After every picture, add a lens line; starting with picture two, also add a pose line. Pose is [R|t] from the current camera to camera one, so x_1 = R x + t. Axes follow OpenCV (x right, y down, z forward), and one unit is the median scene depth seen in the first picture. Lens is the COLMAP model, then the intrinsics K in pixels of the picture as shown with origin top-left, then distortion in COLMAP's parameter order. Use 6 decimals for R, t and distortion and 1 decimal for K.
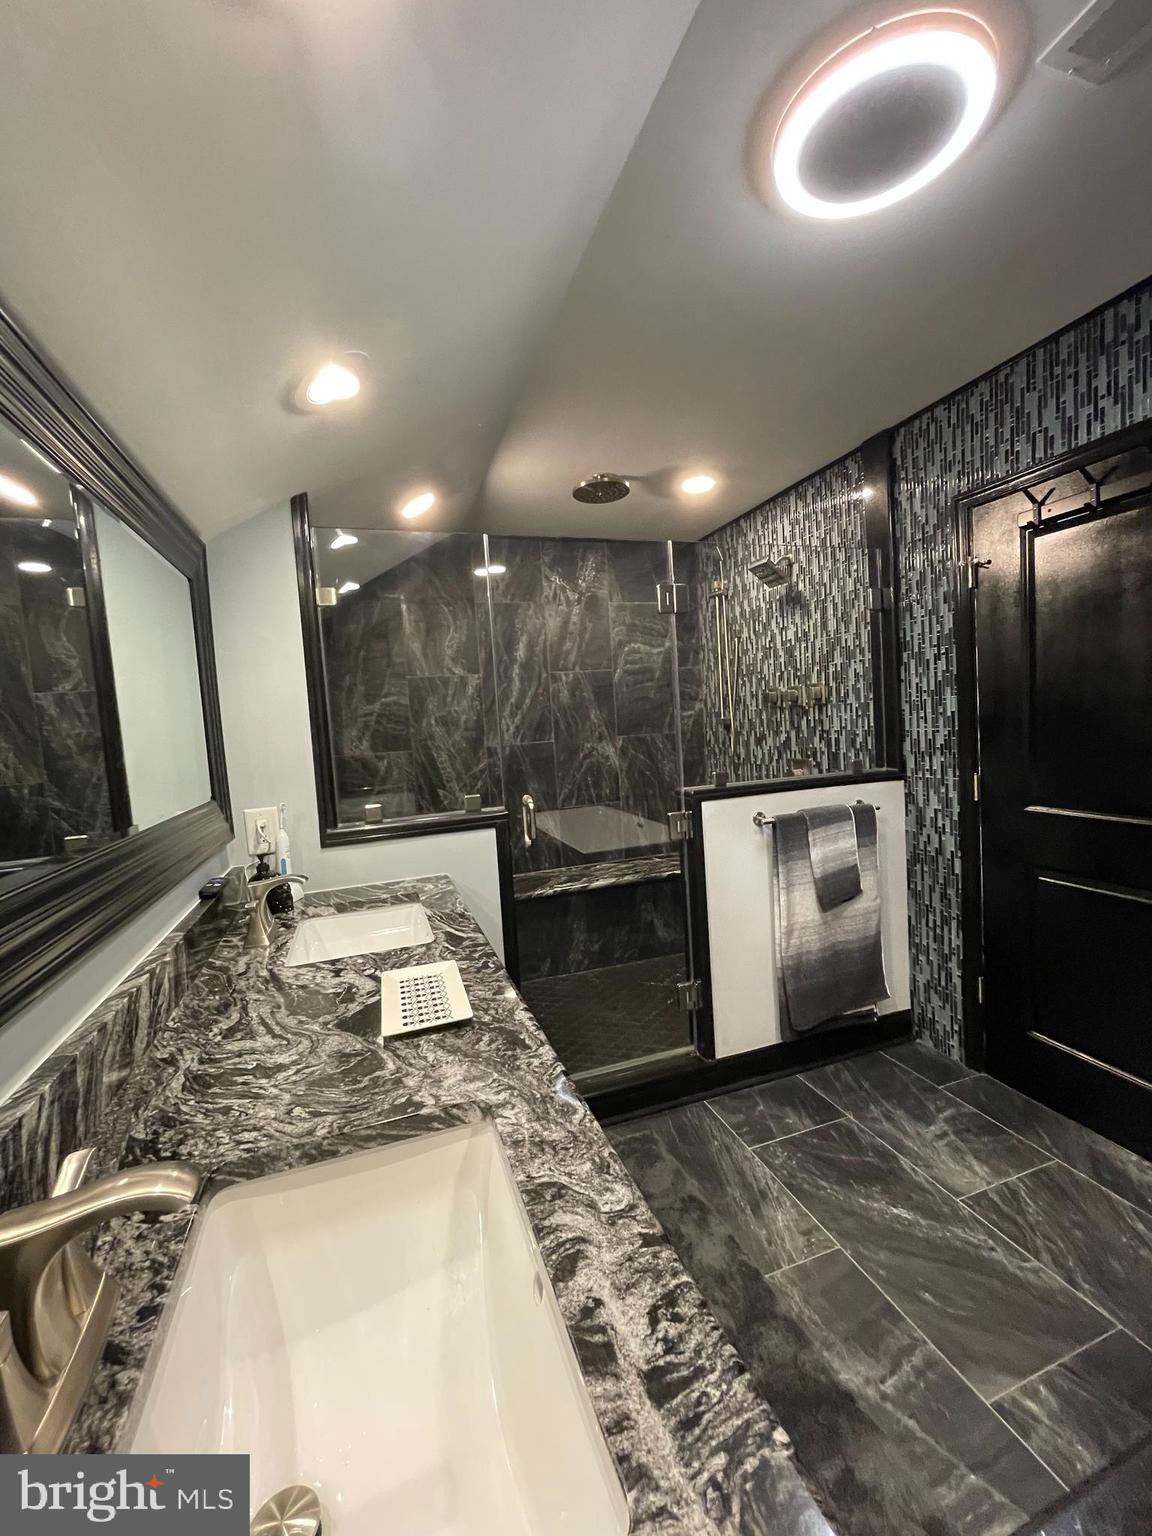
lens RADIAL K [[622.2, 0, 578.0], [0, 622.2, 760.6], [0, 0, 1]] dist [-0.001340, -0.000275]
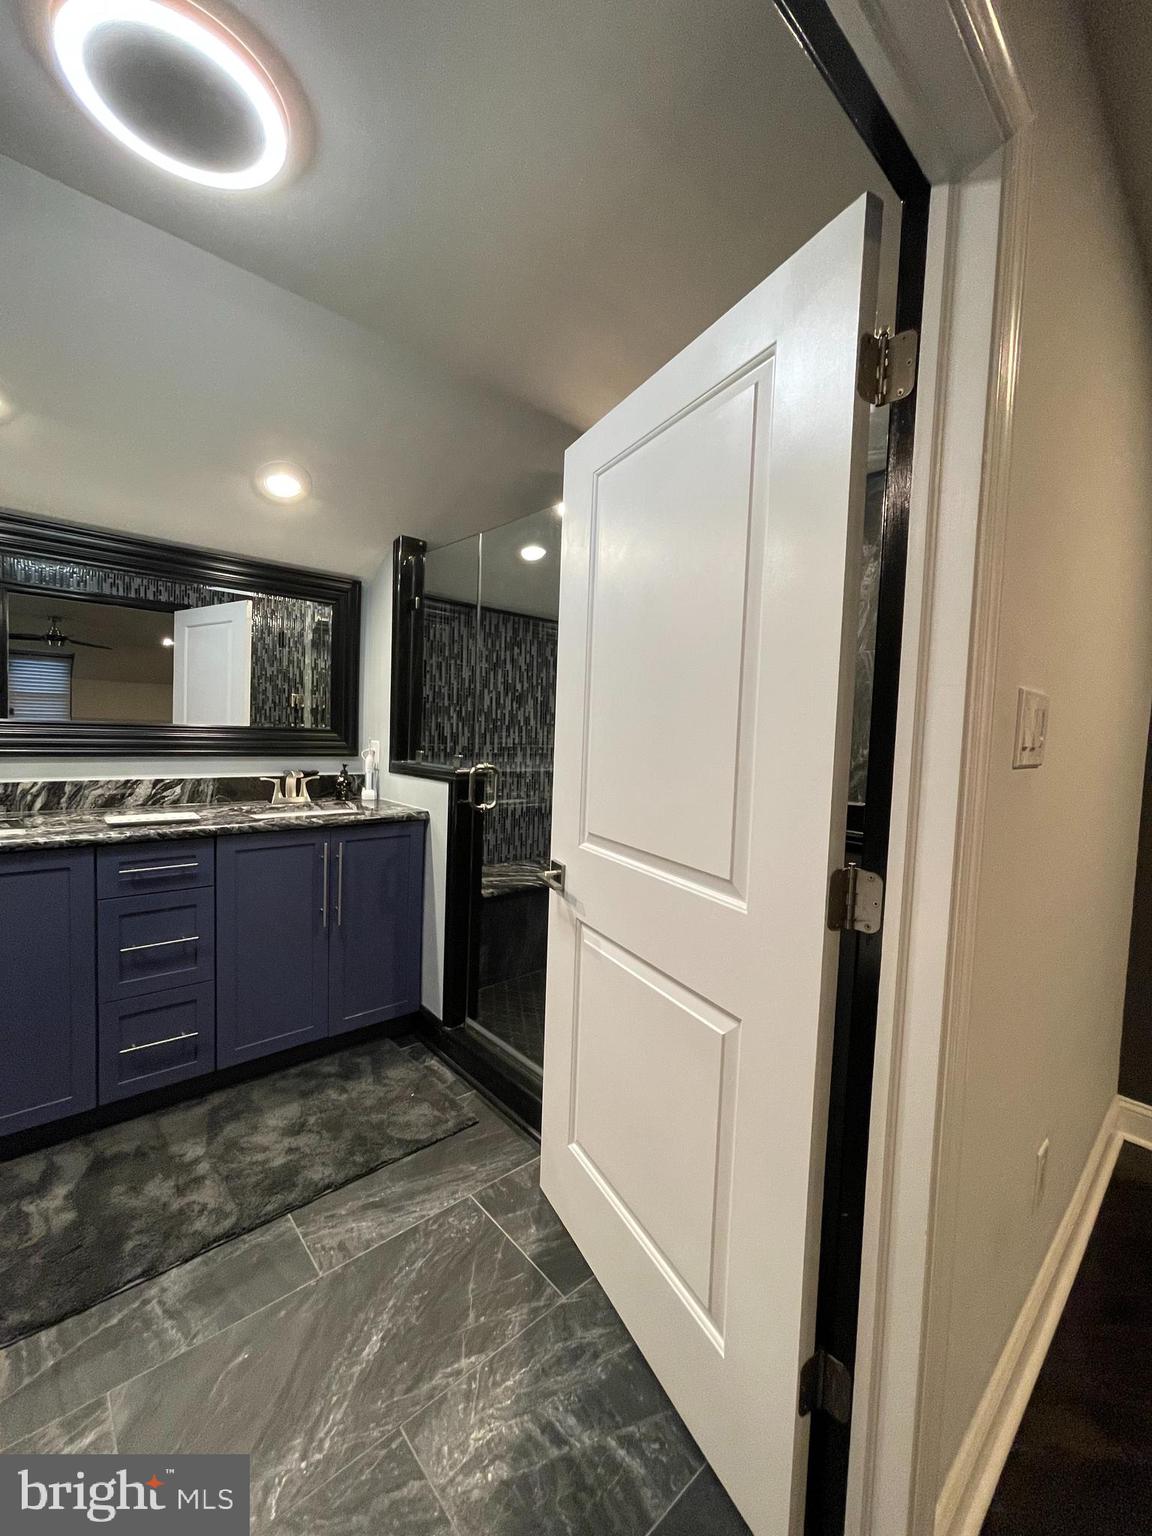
lens RADIAL K [[622.2, 0, 578.0], [0, 622.2, 760.6], [0, 0, 1]] dist [-0.001340, -0.000275]
pose [[0.390101, 0.133005, -0.911115, 1.594748], [-0.123972, 0.988089, 0.091162, -0.113786], [0.912388, 0.077390, 0.401944, 1.131309]]
